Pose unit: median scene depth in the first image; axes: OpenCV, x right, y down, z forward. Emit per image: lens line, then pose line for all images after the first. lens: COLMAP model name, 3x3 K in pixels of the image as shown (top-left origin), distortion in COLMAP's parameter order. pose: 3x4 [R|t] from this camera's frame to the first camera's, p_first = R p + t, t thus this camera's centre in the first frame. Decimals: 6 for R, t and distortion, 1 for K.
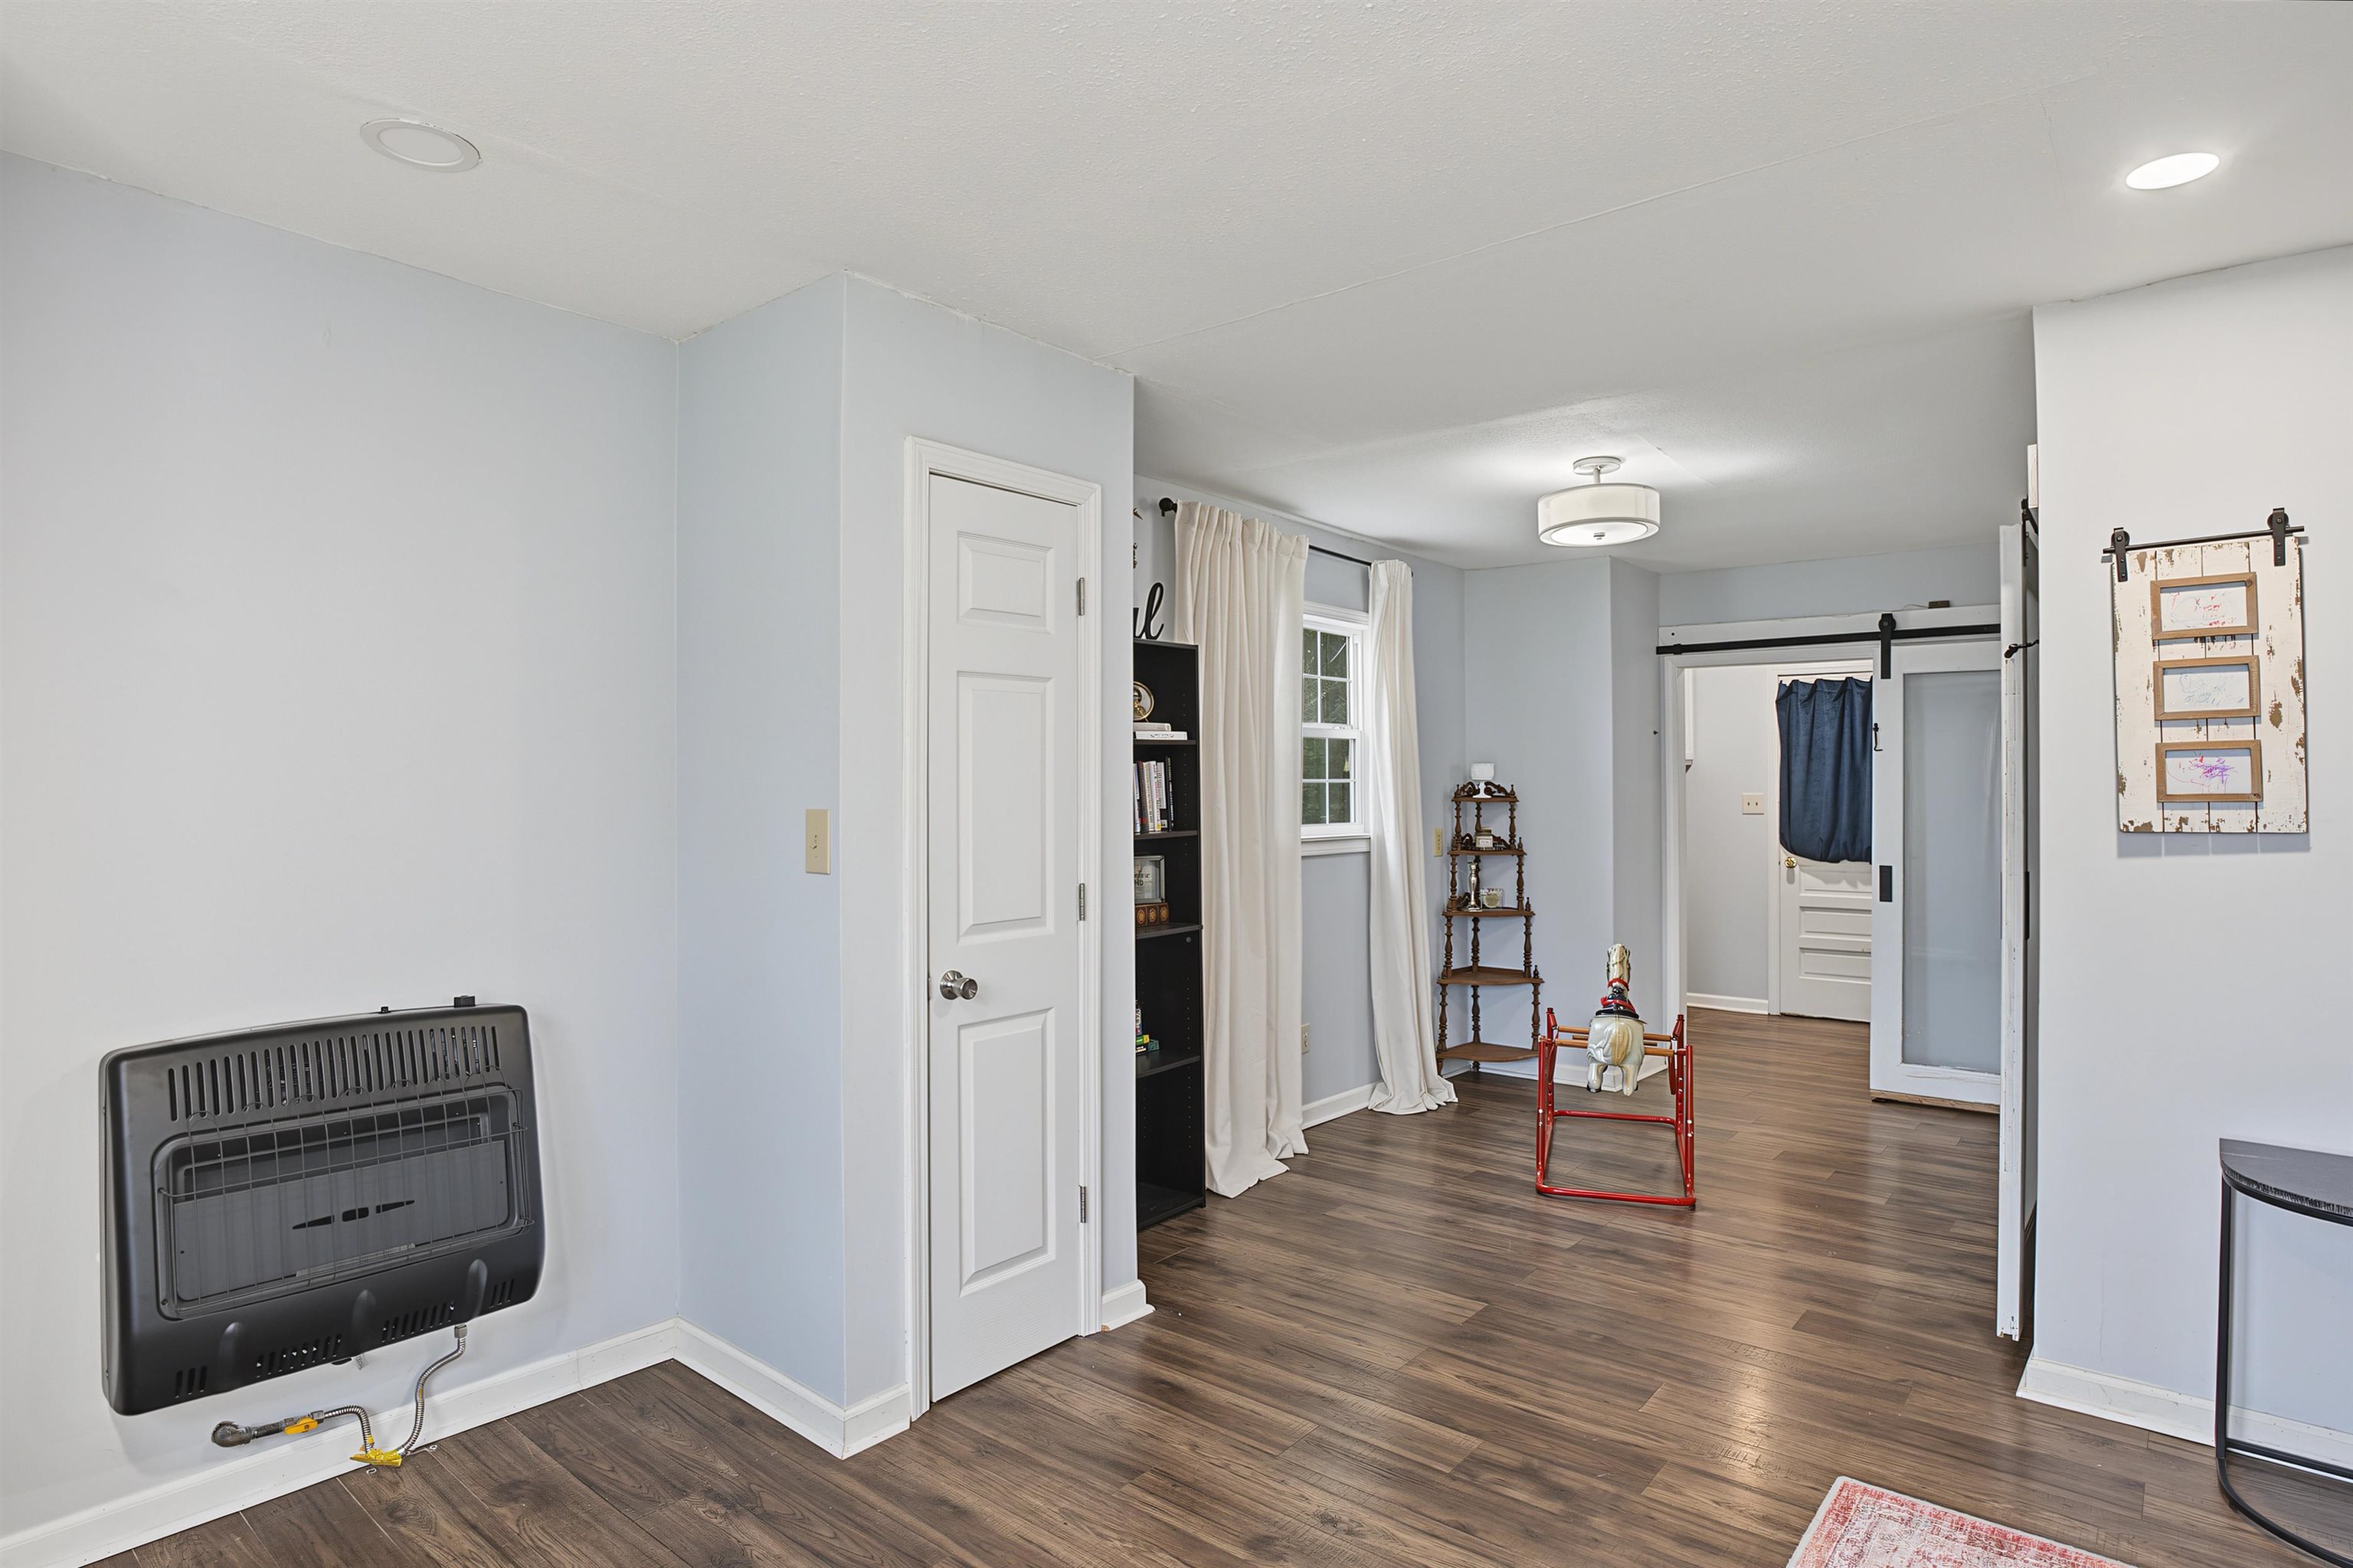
lens RADIAL K [[1269.4, 0, 1173.3], [0, 1269.4, 794.7], [0, 0, 1]] dist [-0.014182, -0.000651]
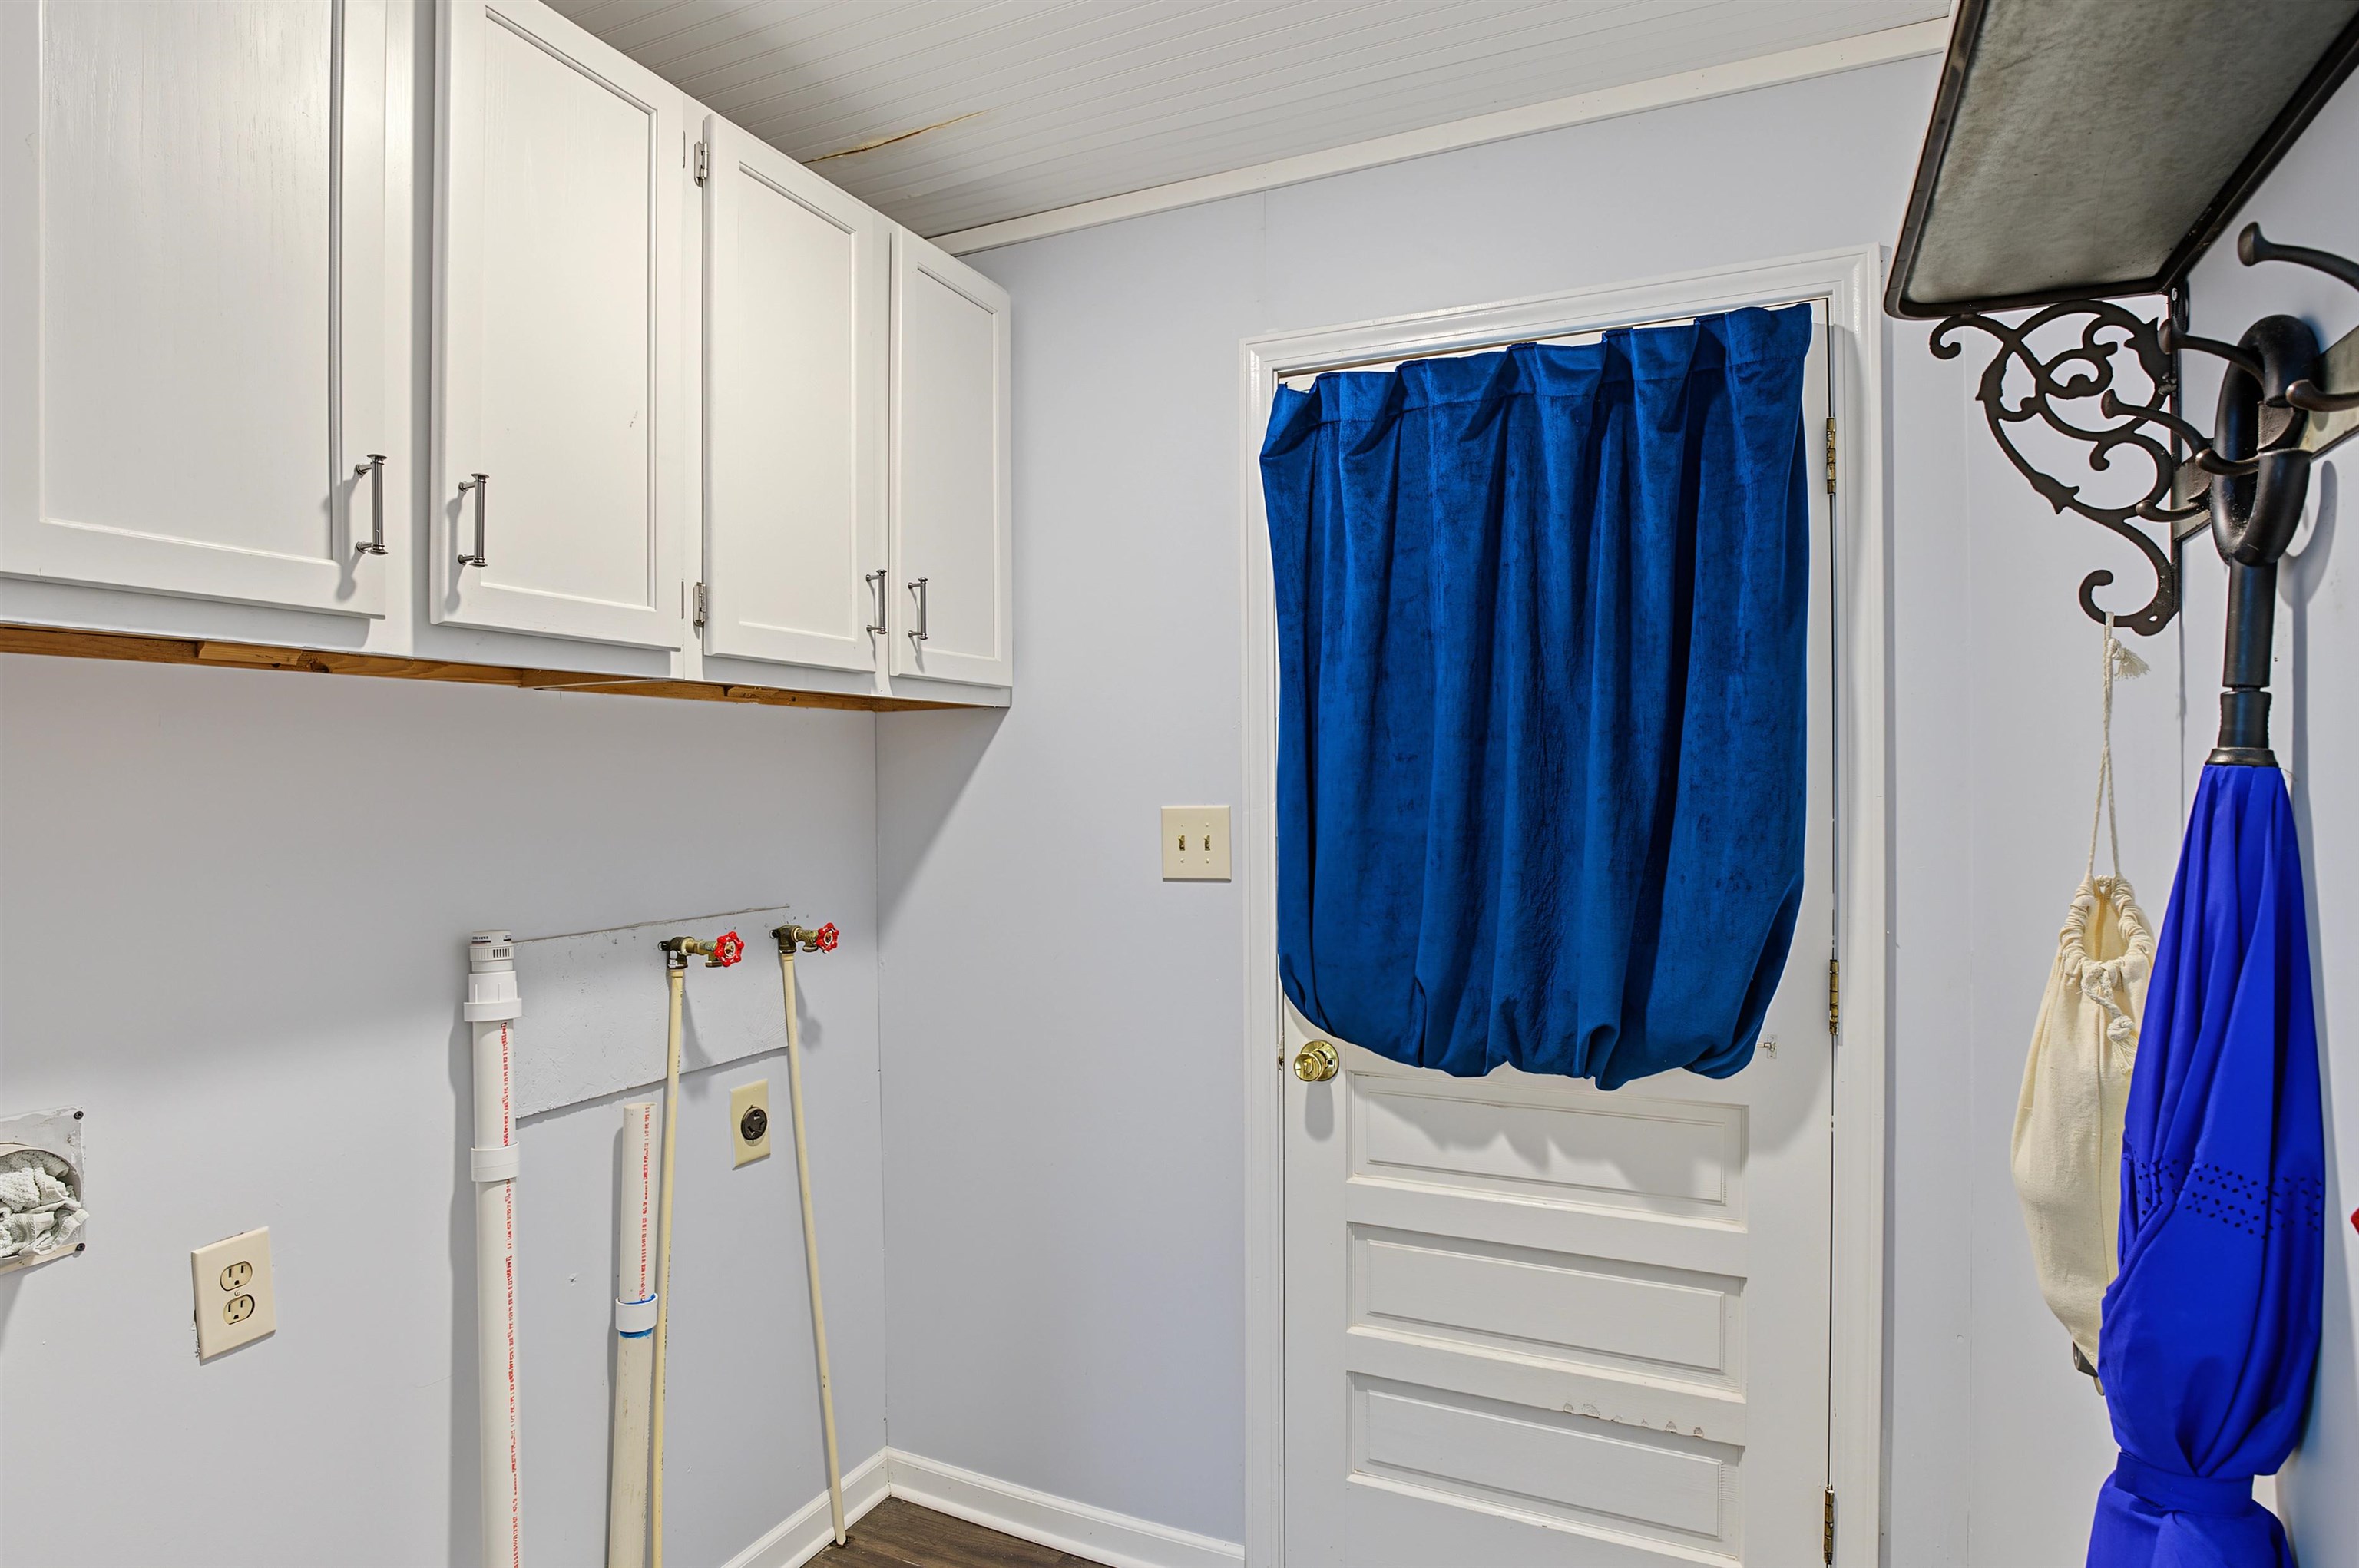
lens RADIAL K [[1272.6, 0, 1181.4], [0, 1272.6, 786.9], [0, 0, 1]] dist [-0.014182, -0.000651]
pose [[0.962678, 0.001698, 0.270644, 0.392906], [0.000281, 0.999974, -0.007274, -0.002960], [-0.270649, 0.007078, 0.962652, 0.759219]]
